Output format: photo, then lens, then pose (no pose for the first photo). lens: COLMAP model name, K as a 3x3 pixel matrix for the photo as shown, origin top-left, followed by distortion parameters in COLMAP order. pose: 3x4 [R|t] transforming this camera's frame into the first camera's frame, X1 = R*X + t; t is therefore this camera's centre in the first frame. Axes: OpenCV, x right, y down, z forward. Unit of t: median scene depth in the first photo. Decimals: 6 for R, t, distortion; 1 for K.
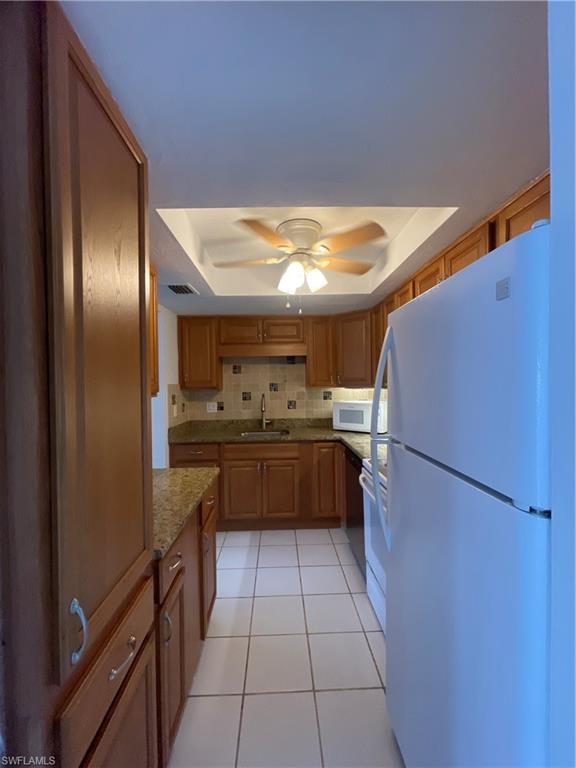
lens RADIAL K [[310.4, 0, 286.4], [0, 310.4, 384.9], [0, 0, 1]] dist [-0.008388, 0.000530]
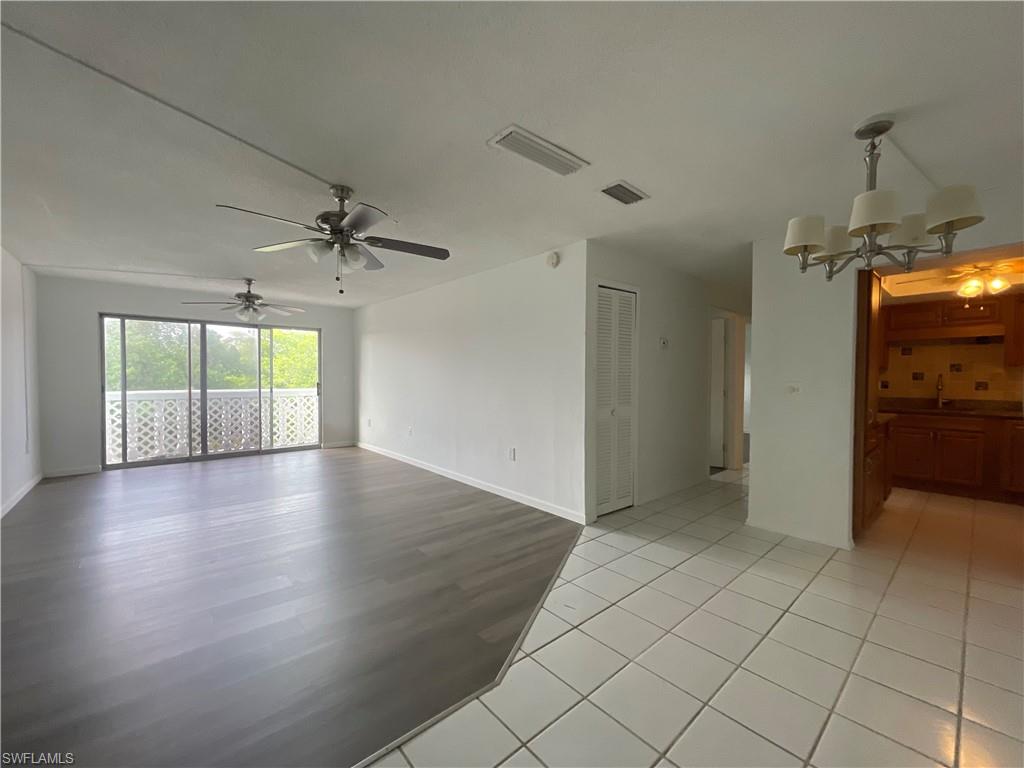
lens RADIAL K [[417.8, 0, 513.3], [0, 417.8, 382.9], [0, 0, 1]] dist [-0.002180, 0.000819]
pose [[0.639365, 0.033286, -0.768183, 0.091361], [-0.019806, 0.999444, 0.026822, 0.052150], [0.768648, -0.001935, 0.639669, -1.067172]]
